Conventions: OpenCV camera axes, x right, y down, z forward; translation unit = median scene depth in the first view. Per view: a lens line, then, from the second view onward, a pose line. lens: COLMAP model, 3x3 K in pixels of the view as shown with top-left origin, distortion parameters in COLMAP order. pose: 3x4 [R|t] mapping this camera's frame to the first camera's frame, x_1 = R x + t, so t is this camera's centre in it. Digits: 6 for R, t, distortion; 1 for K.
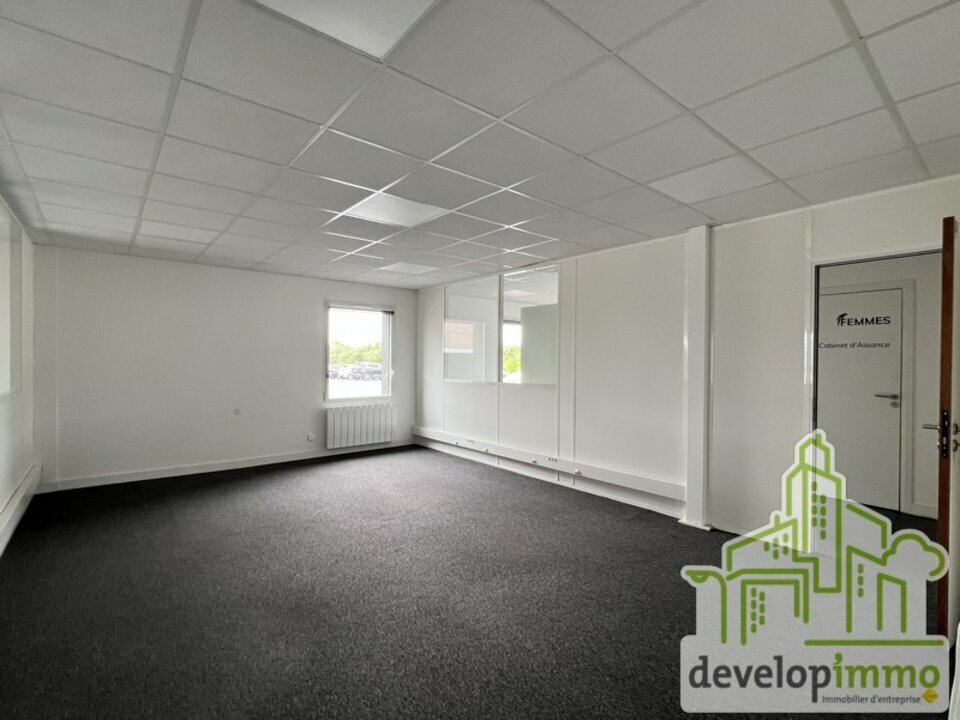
lens RADIAL K [[453.3, 0, 480.0], [0, 453.3, 360.0], [0, 0, 1]] dist [-0.002024, -0.000505]
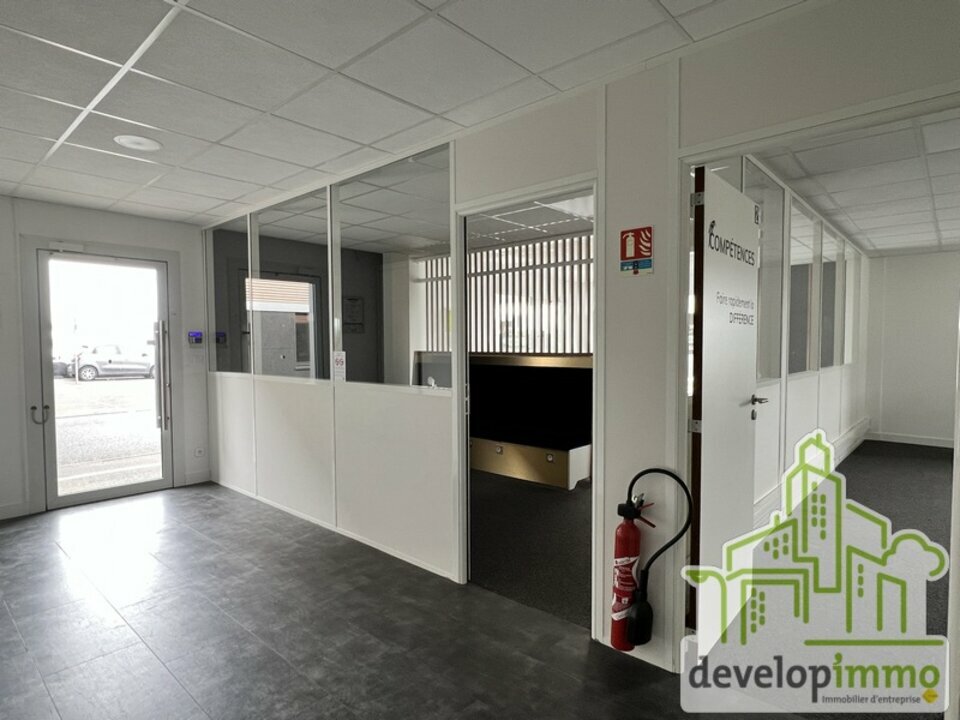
lens RADIAL K [[540.6, 0, 480.0], [0, 540.6, 360.0], [0, 0, 1]] dist [-0.025859, 0.000495]
pose [[0.143900, 0.016235, -0.989459, 0.487861], [0.003144, 0.999853, 0.016863, 0.009036], [0.989587, -0.005537, 0.143828, -0.432206]]
